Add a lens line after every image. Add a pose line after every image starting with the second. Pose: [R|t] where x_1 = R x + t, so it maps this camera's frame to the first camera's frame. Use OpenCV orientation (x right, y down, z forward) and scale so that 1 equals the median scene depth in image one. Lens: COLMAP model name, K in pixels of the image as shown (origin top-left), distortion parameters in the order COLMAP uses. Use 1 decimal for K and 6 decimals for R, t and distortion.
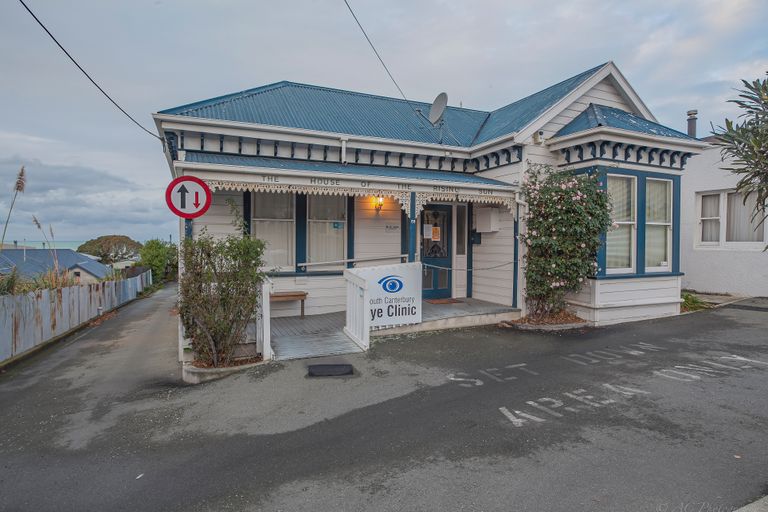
lens RADIAL K [[436.1, 0, 384.0], [0, 436.1, 256.0], [0, 0, 1]] dist [-0.050786, 0.047185]
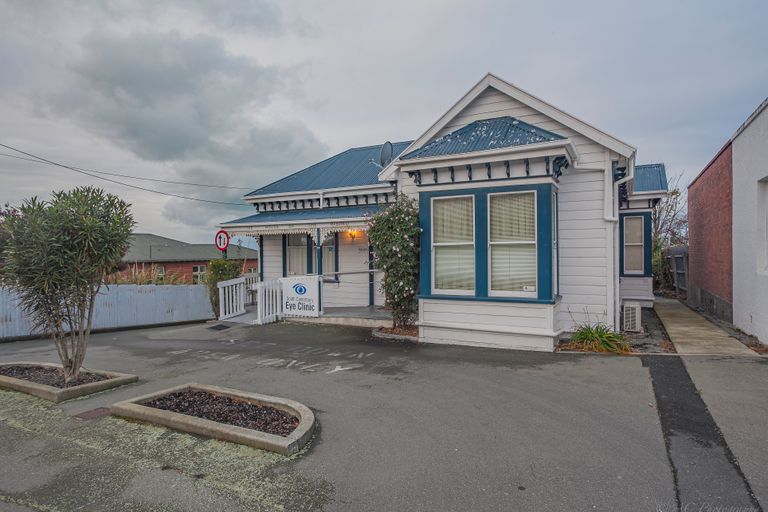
lens RADIAL K [[436.1, 0, 384.0], [0, 436.1, 256.0], [0, 0, 1]] dist [-0.050786, 0.047185]
pose [[0.598922, 0.001352, -0.800806, 1.391066], [-0.012532, 0.999892, -0.007685, -0.043725], [0.800709, 0.014638, 0.598875, 0.295632]]
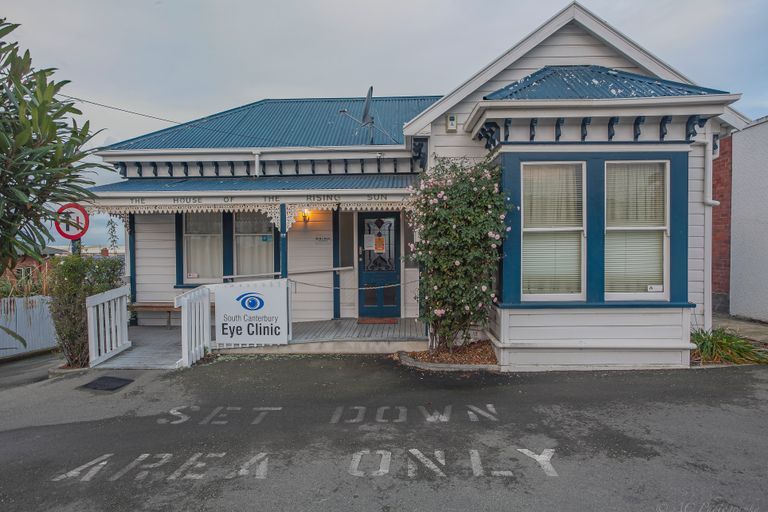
lens RADIAL K [[436.1, 0, 384.0], [0, 436.1, 256.0], [0, 0, 1]] dist [-0.050786, 0.047185]
pose [[0.893927, 0.003582, -0.448198, 0.683331], [-0.003238, 0.999994, 0.001534, -0.037246], [0.448200, 0.000079, 0.893933, 0.264396]]
